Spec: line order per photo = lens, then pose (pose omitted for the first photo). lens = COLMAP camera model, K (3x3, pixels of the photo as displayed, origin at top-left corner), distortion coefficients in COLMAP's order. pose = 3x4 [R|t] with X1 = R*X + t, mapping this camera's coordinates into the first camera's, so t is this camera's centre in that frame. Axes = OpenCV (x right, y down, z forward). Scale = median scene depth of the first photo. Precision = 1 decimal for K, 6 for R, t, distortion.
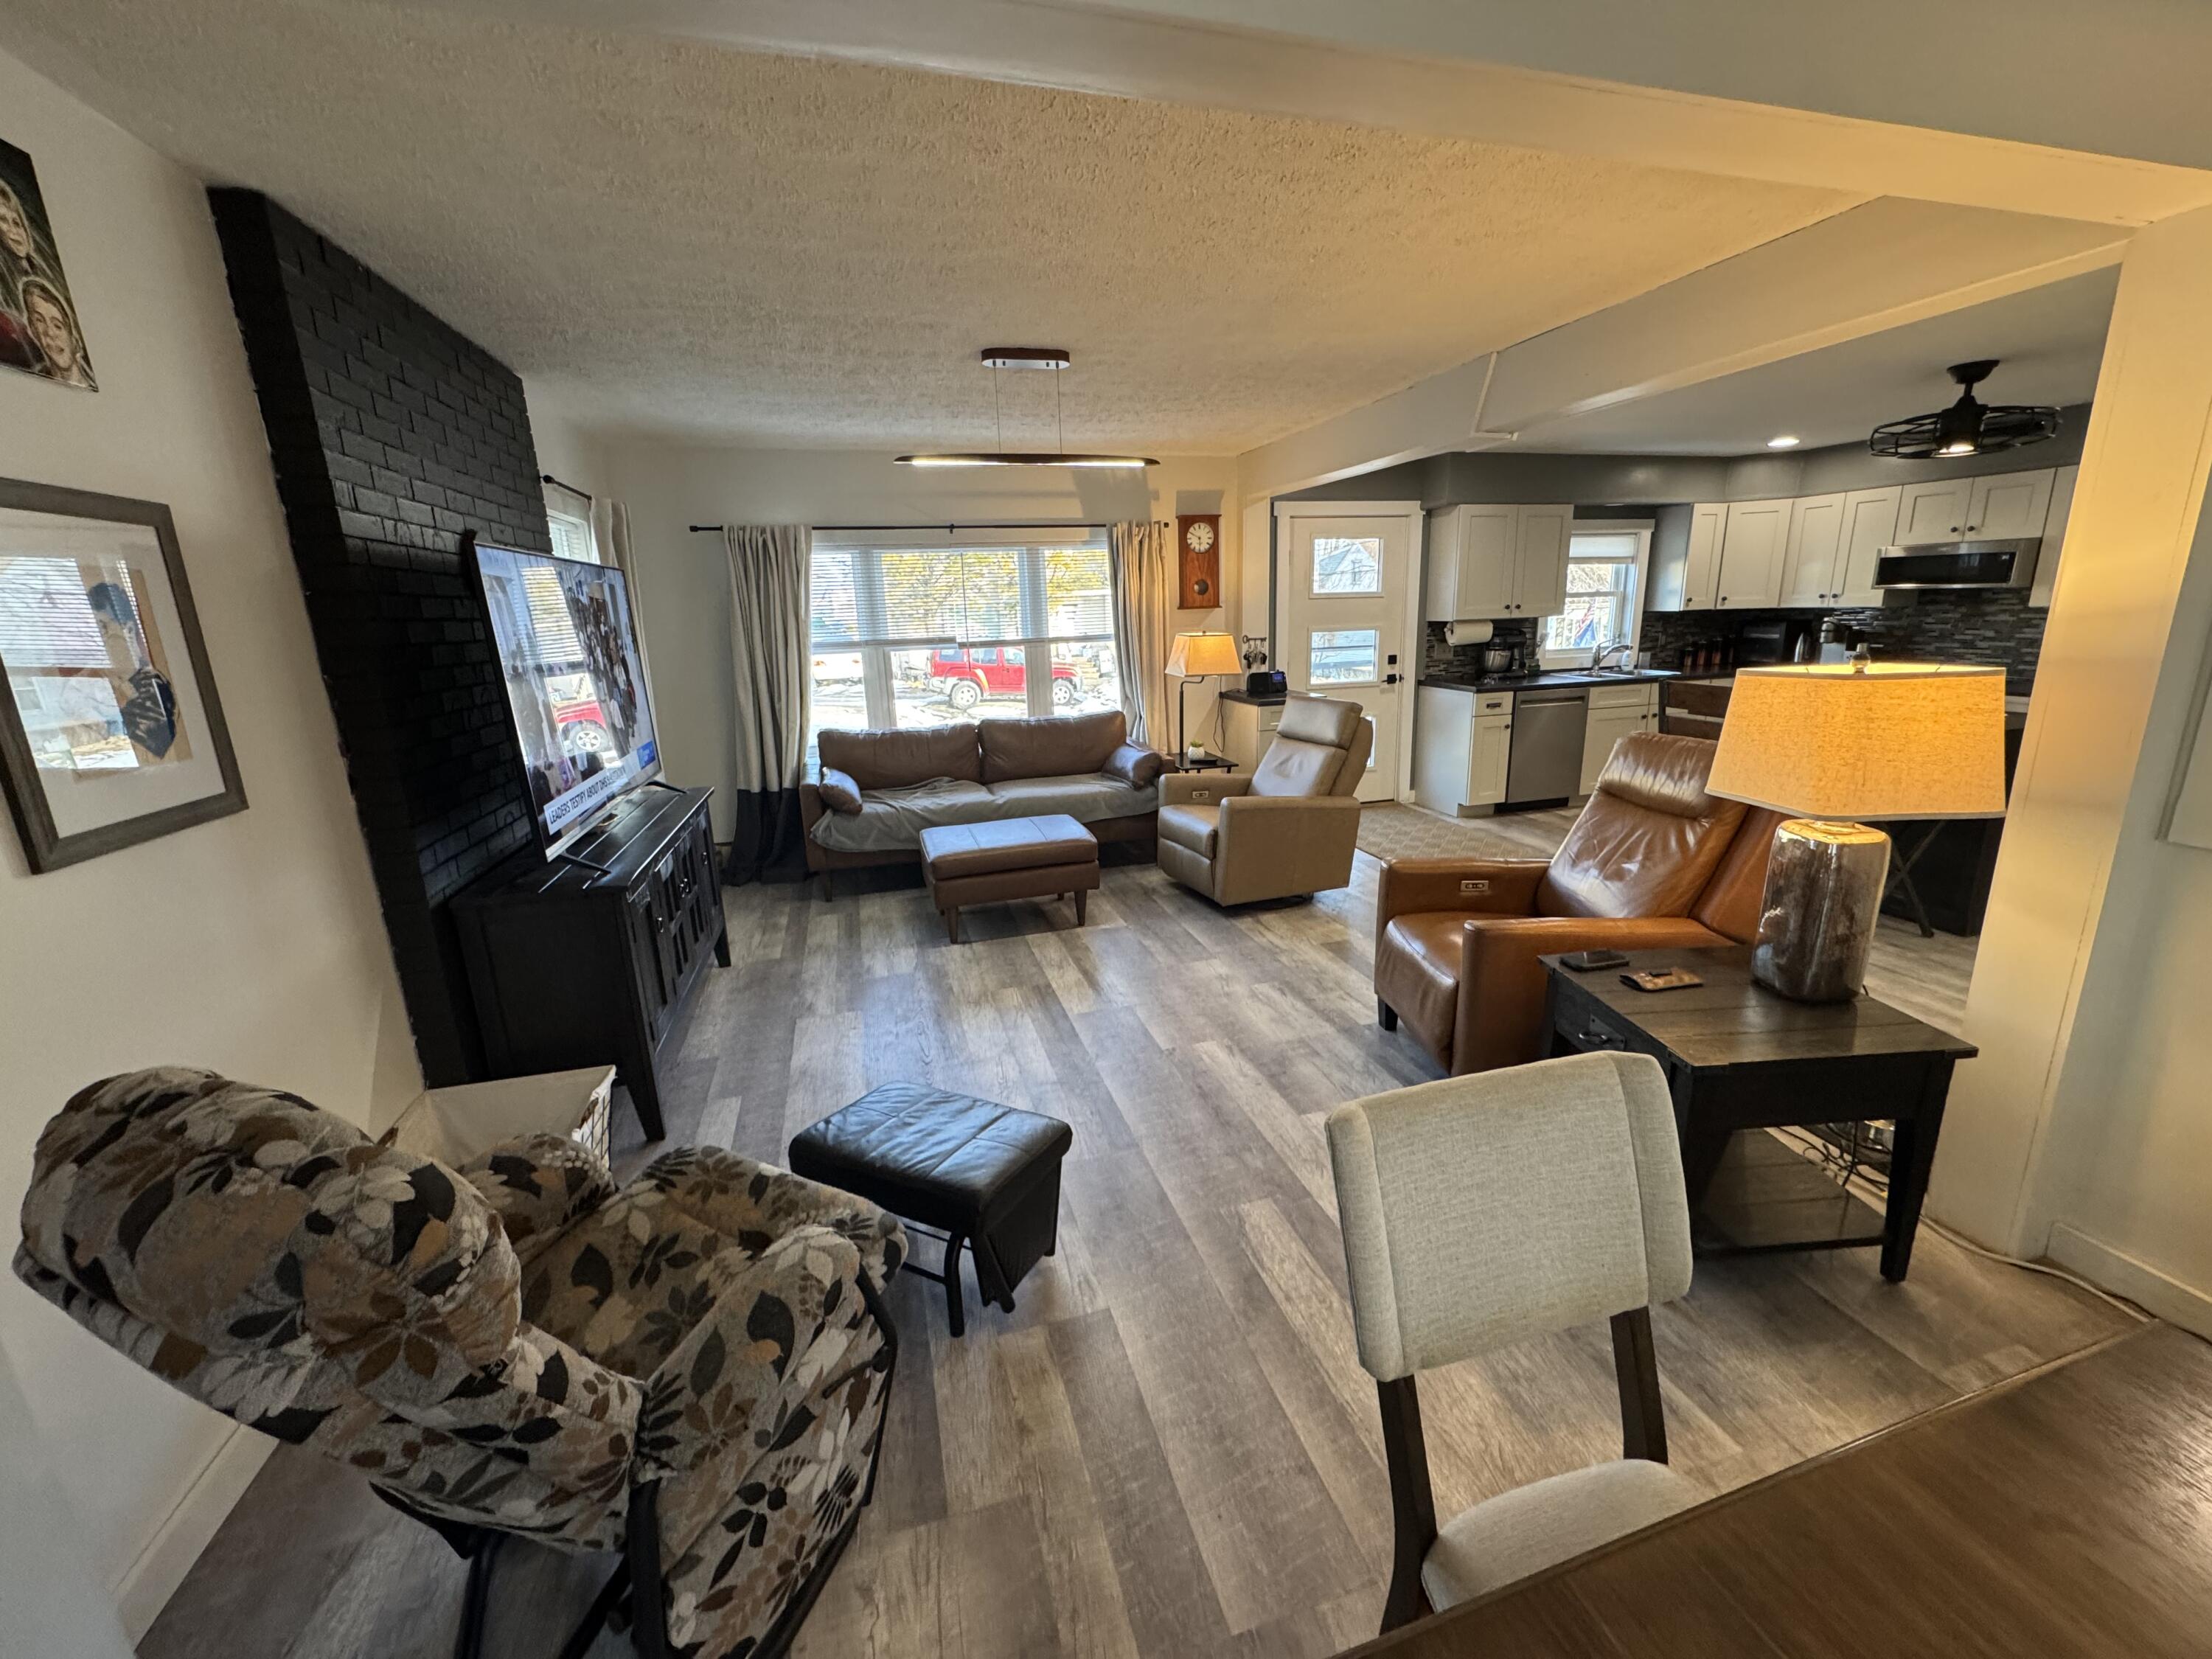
lens RADIAL K [[882.2, 0, 1109.5], [0, 882.2, 821.4], [0, 0, 1]] dist [-0.003358, 0.001027]
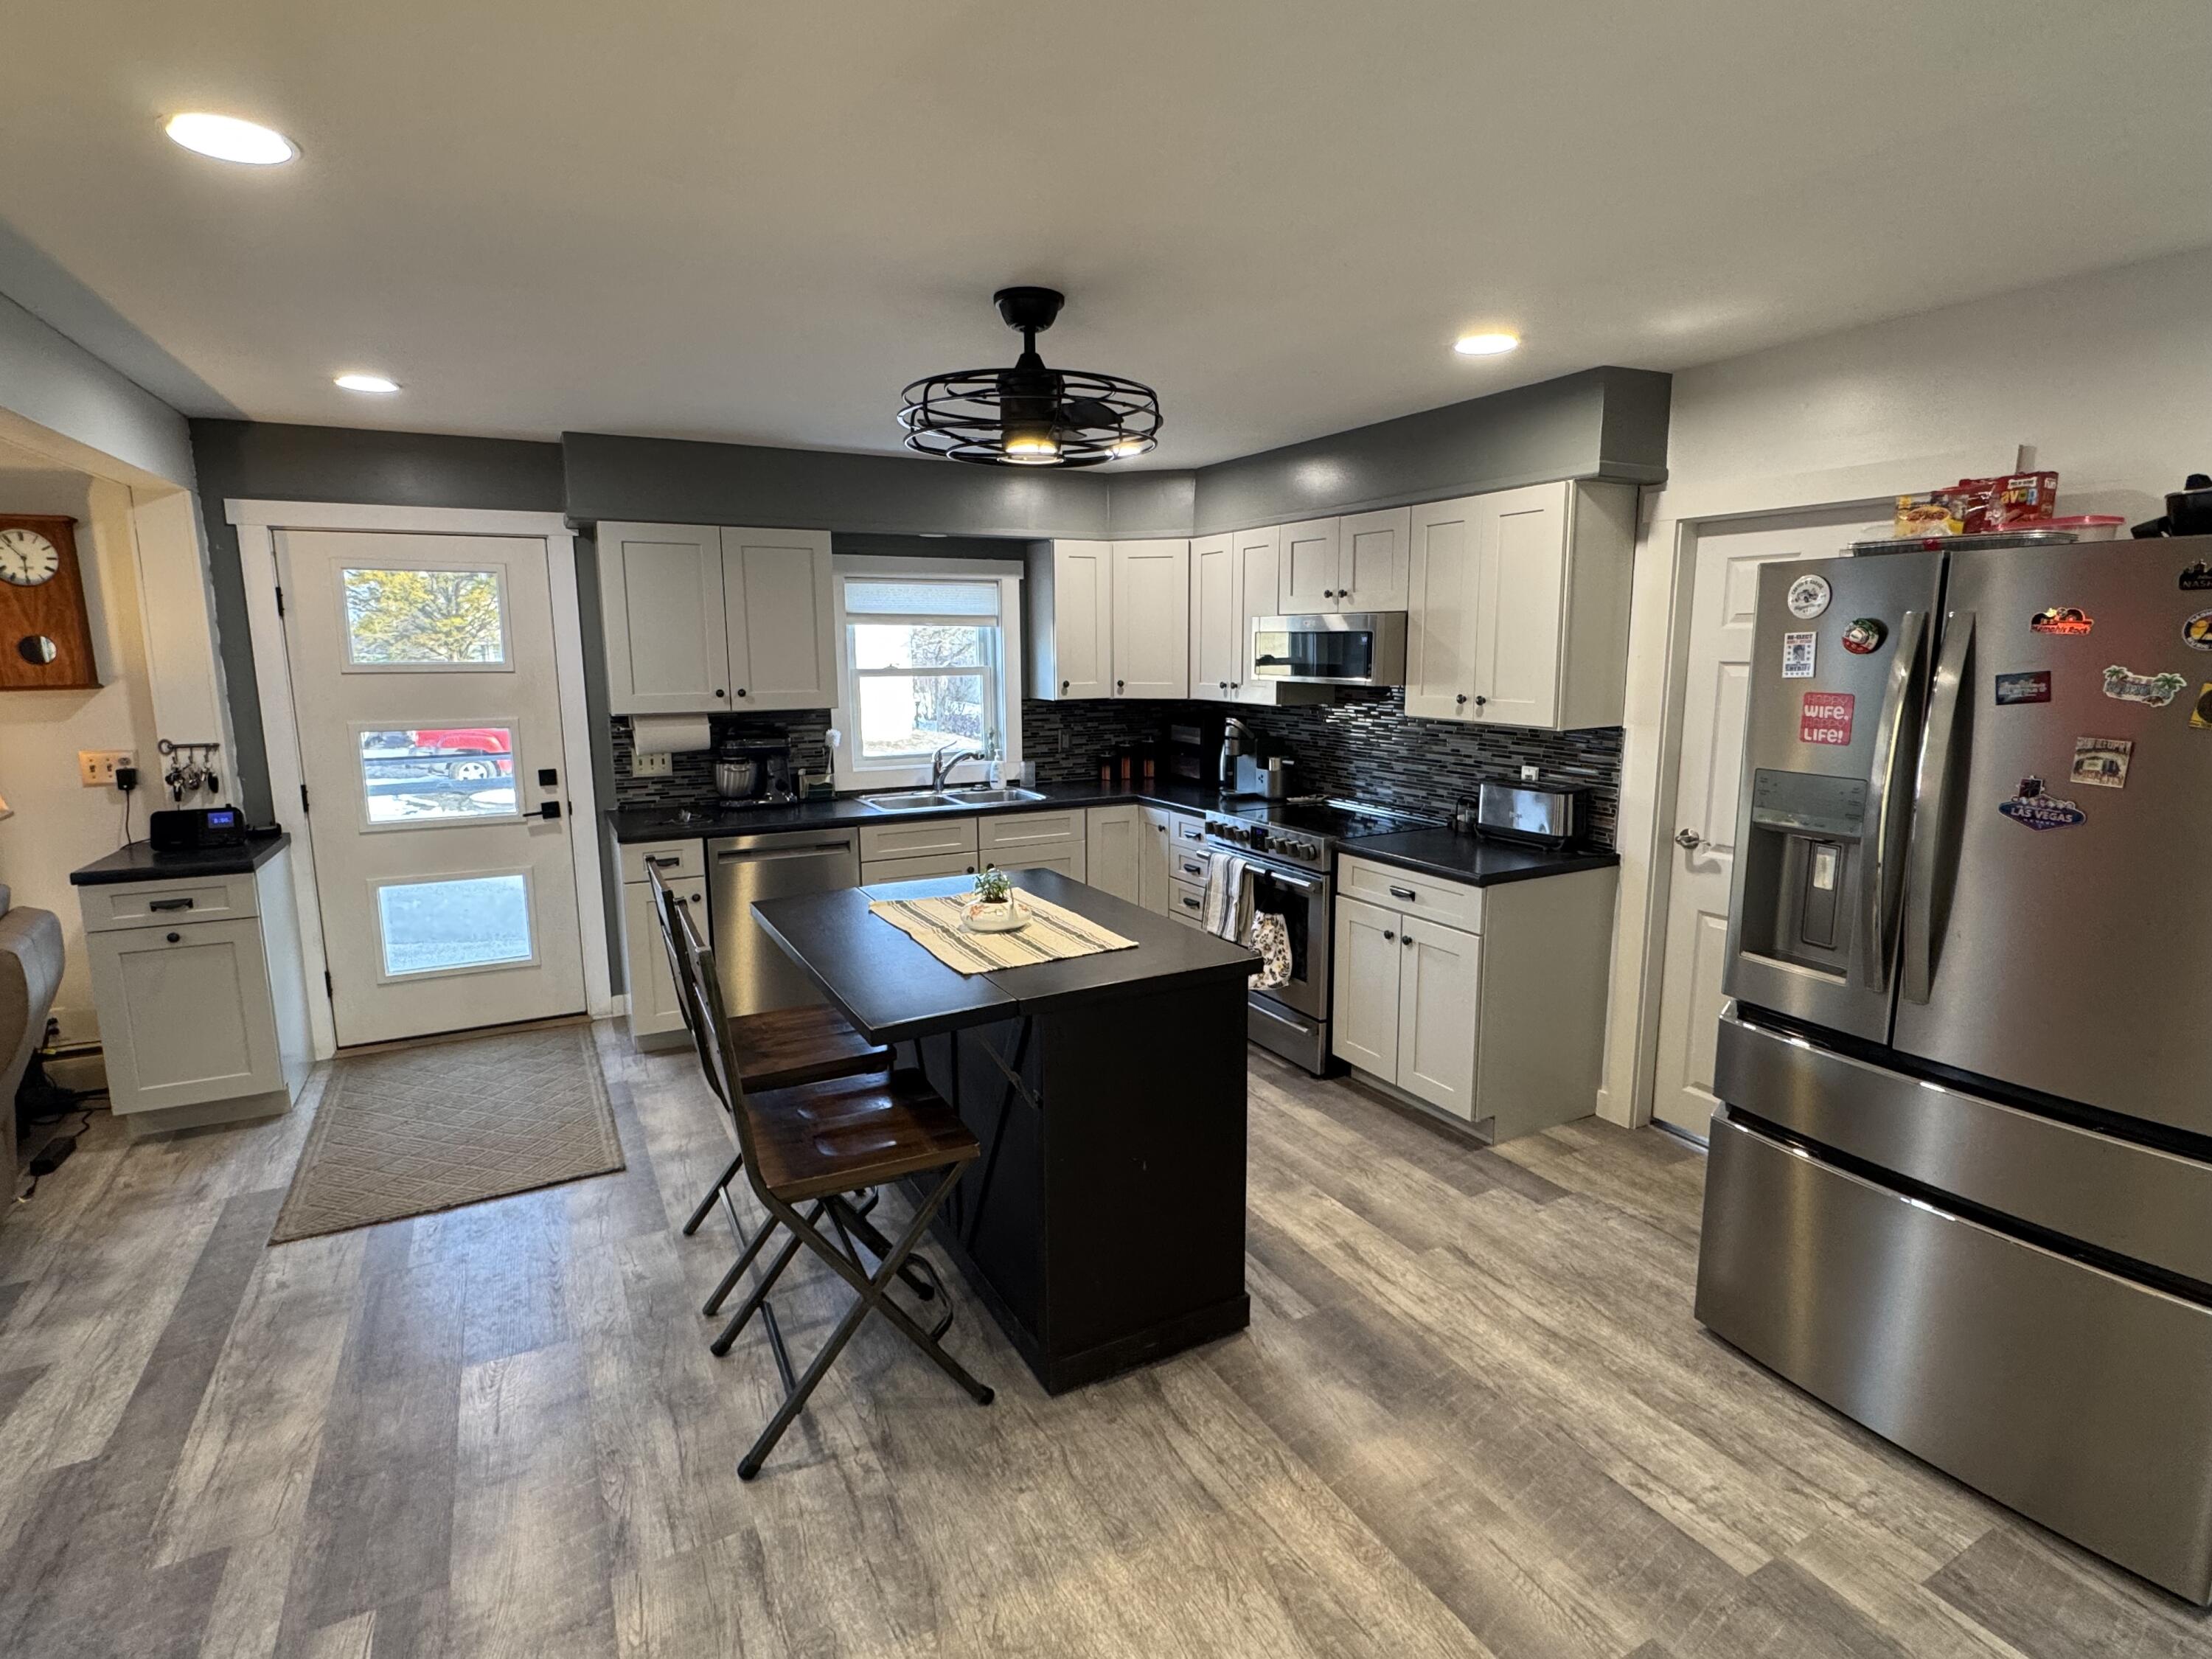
lens RADIAL K [[1103.7, 0, 1106.9], [0, 1103.7, 828.4], [0, 0, 1]] dist [-0.004233, 0.000169]
pose [[0.976272, -0.008860, 0.216365, 0.548675], [0.025798, 0.996806, -0.075586, -0.089645], [-0.215004, 0.079374, 0.973382, 0.226098]]
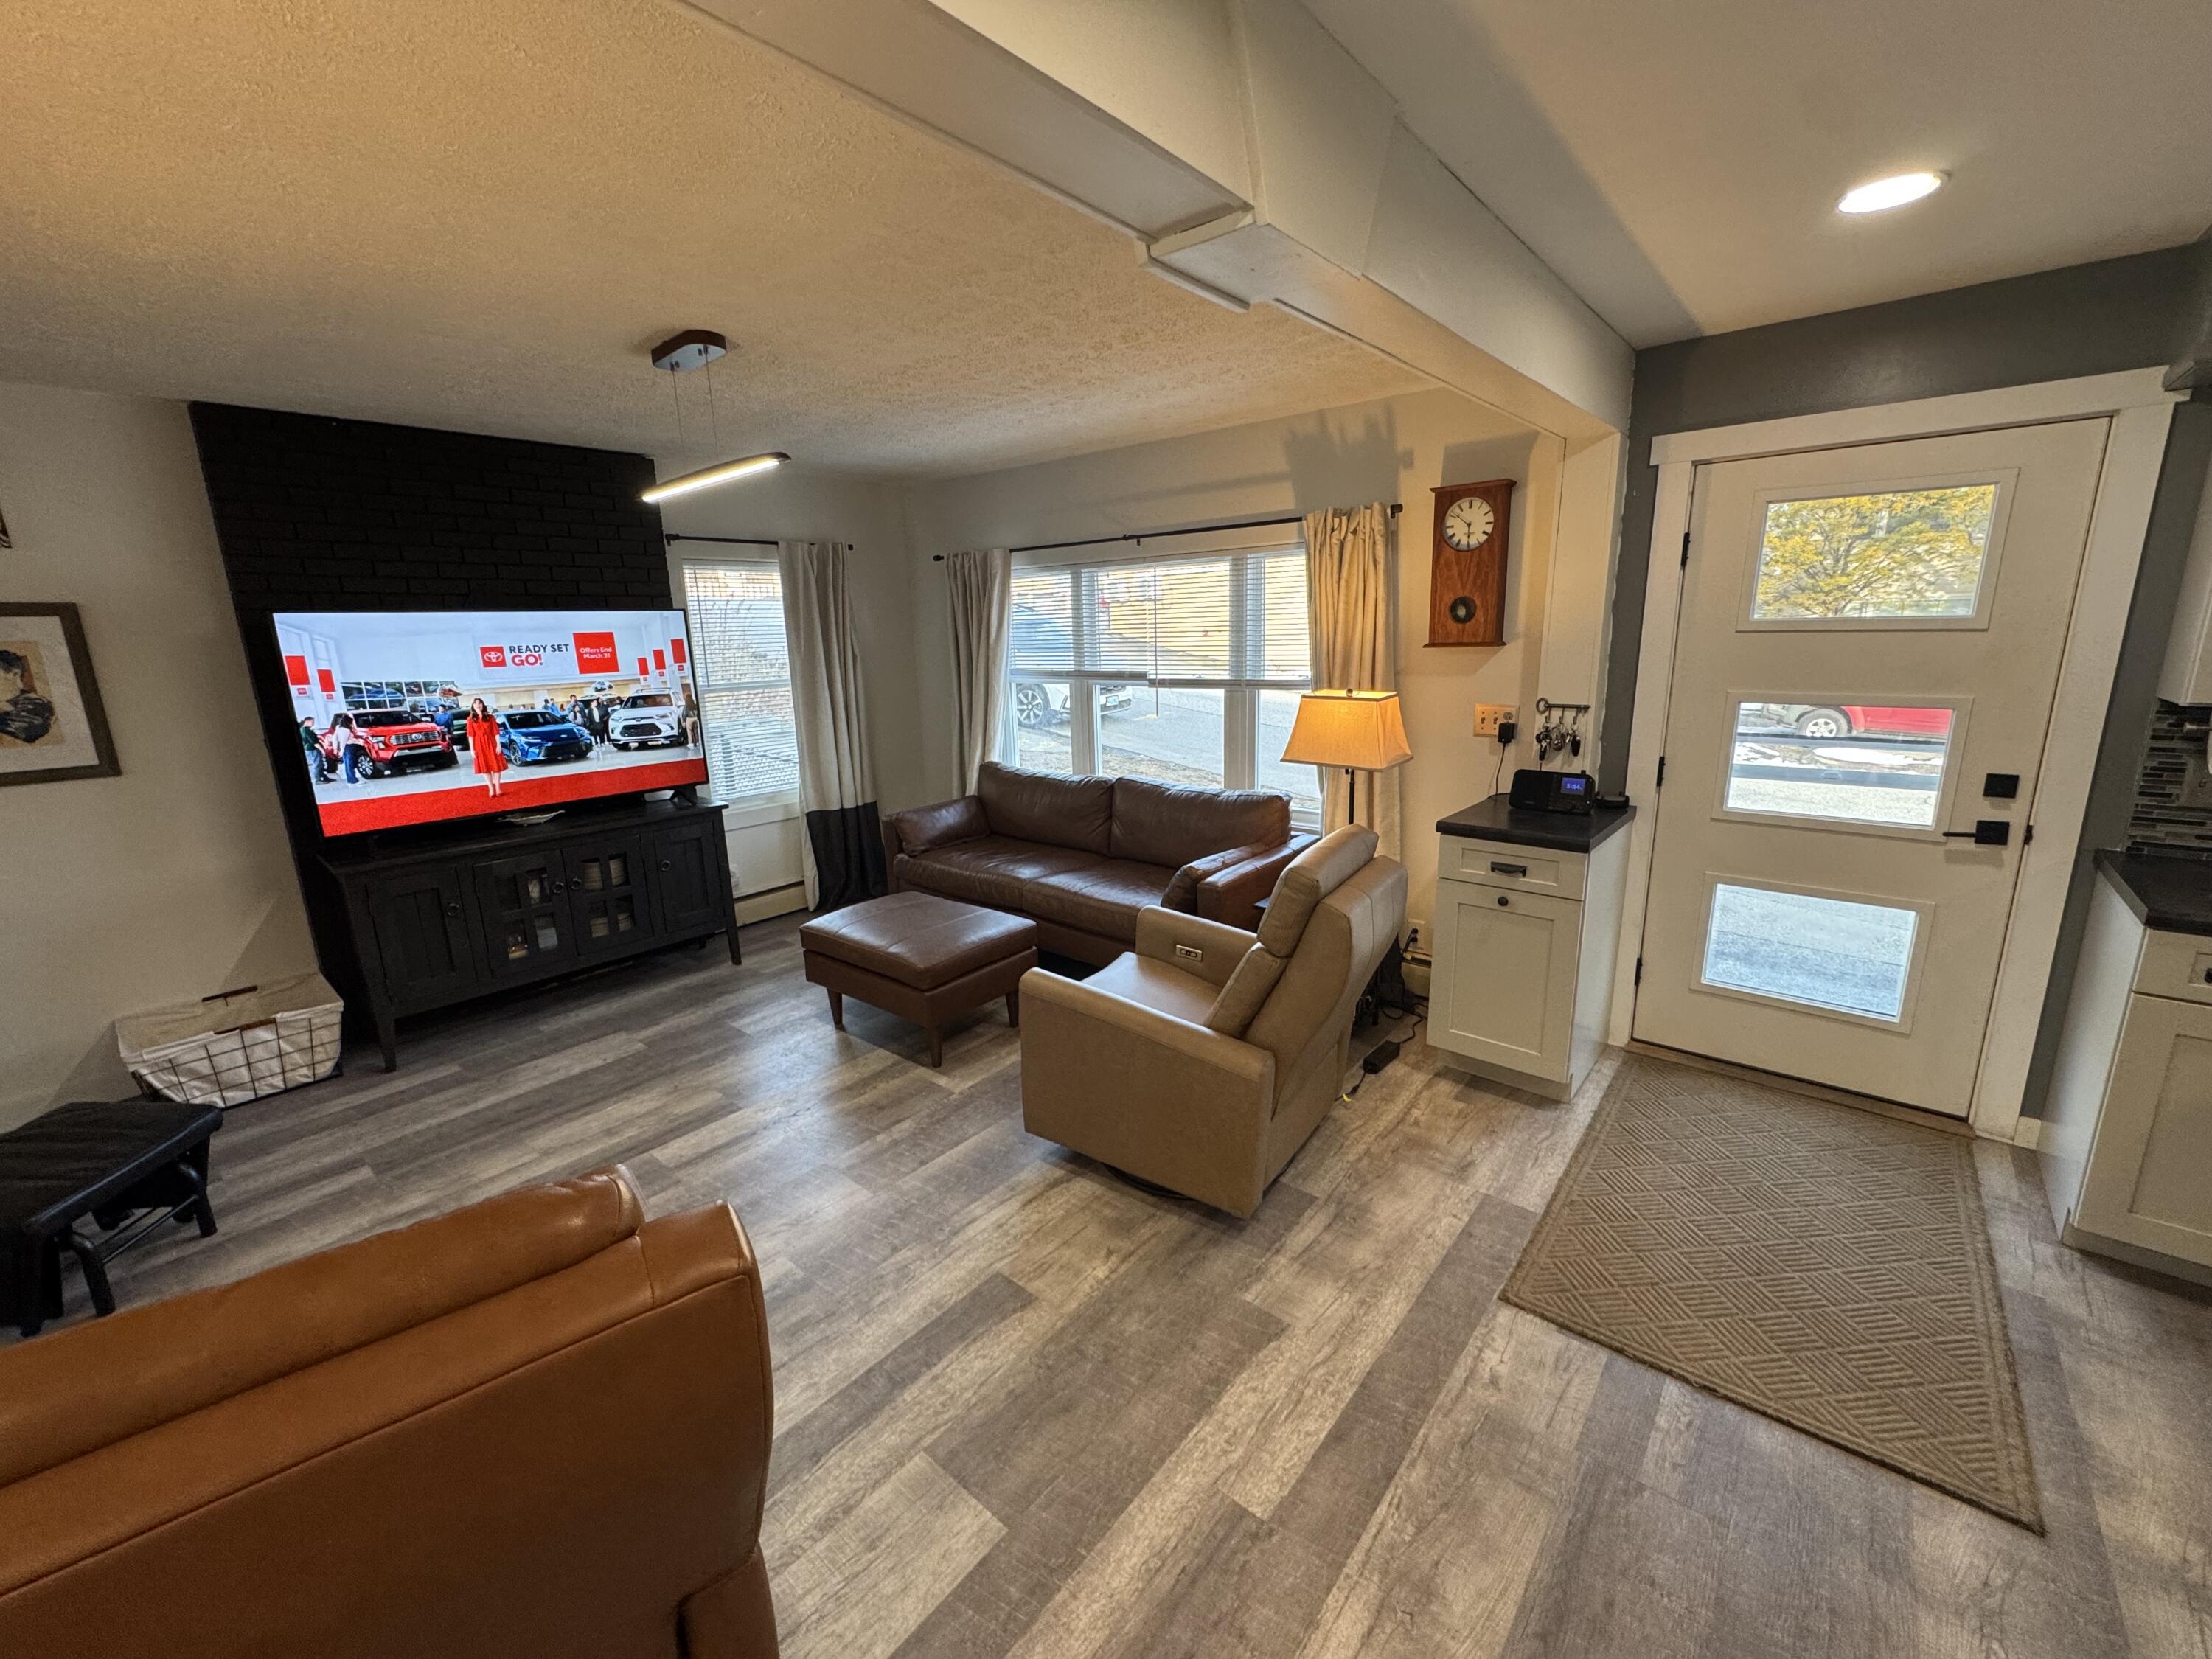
lens RADIAL K [[882.2, 0, 1104.2], [0, 882.2, 823.8], [0, 0, 1]] dist [-0.003358, 0.001027]
pose [[0.555374, 0.198441, -0.807577, 0.440986], [-0.189339, 0.975780, 0.109563, -0.139993], [0.809759, 0.092057, 0.579496, 0.463041]]
